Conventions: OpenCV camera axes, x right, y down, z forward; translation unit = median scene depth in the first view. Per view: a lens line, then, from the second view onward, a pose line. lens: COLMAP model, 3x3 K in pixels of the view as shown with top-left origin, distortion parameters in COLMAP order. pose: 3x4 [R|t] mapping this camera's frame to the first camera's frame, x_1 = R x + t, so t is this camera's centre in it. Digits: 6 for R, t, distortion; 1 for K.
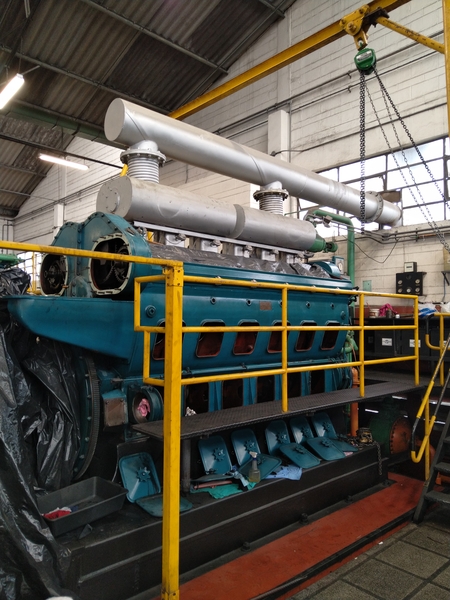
lens RADIAL K [[449.7, 0, 225.3], [0, 449.7, 305.5], [0, 0, 1]] dist [0.061150, -0.081052]
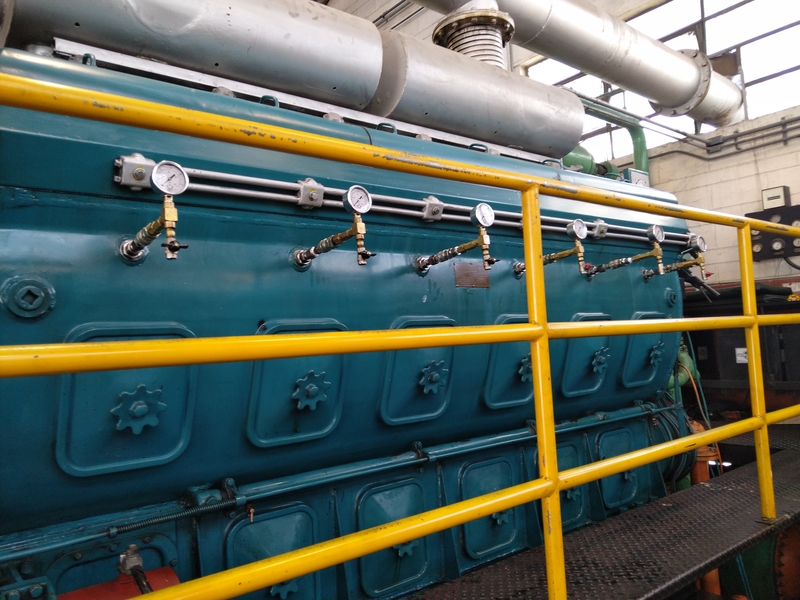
lens RADIAL K [[623.4, 0, 400.0], [0, 623.4, 300.0], [0, 0, 1]] dist [-0.003952, -0.008495]
pose [[0.996484, -0.065080, -0.052764, 0.050204], [0.063405, 0.997448, -0.032836, 0.029362], [0.054767, 0.029375, 0.998067, 0.451185]]
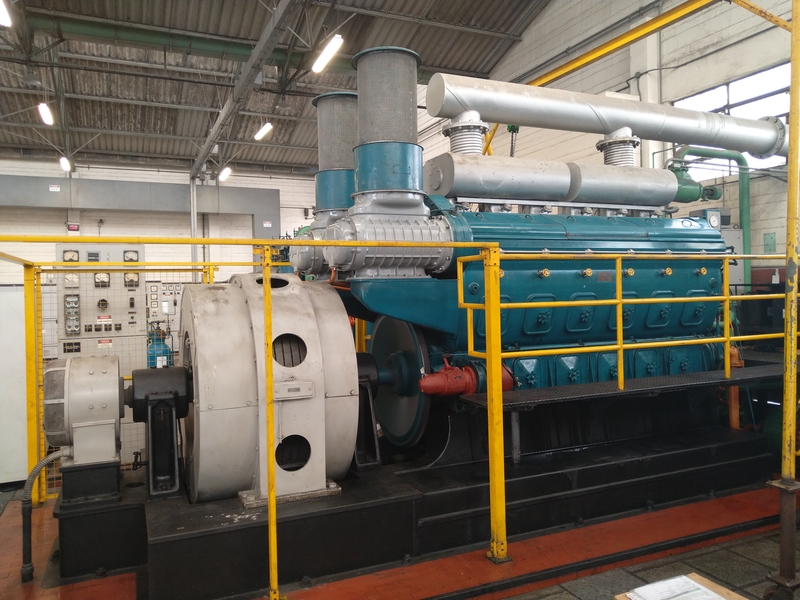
lens RADIAL K [[606.2, 0, 400.0], [0, 606.2, 300.0], [0, 0, 1]] dist [0.009779, -0.005787]
pose [[0.947190, -0.025755, -0.319638, 0.078446], [0.040985, 0.998318, 0.041014, -0.016469], [0.318044, -0.051948, 0.946652, -0.250105]]
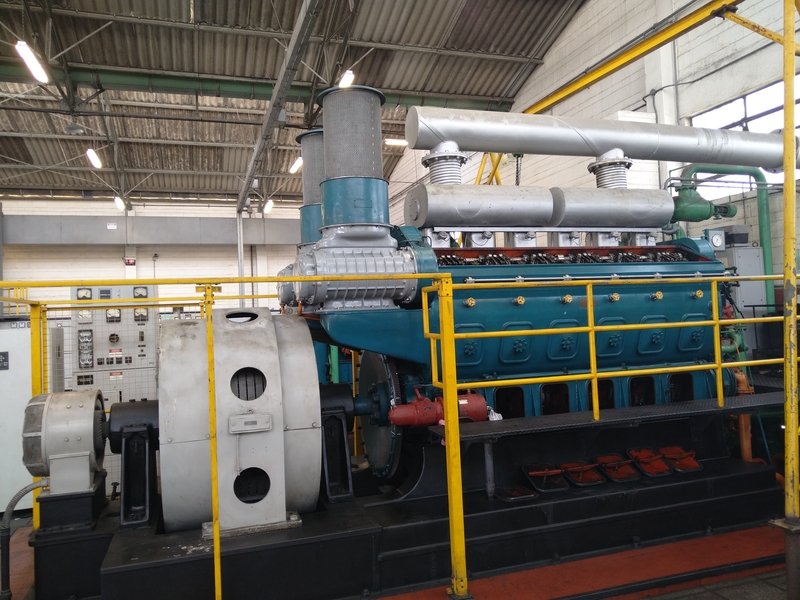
lens RADIAL K [[606.2, 0, 400.0], [0, 606.2, 300.0], [0, 0, 1]] dist [0.009779, -0.005787]
pose [[0.909337, -0.060027, -0.411708, 0.216442], [0.064301, 0.997925, -0.003476, -0.020387], [0.411062, -0.023313, 0.911309, -0.202174]]
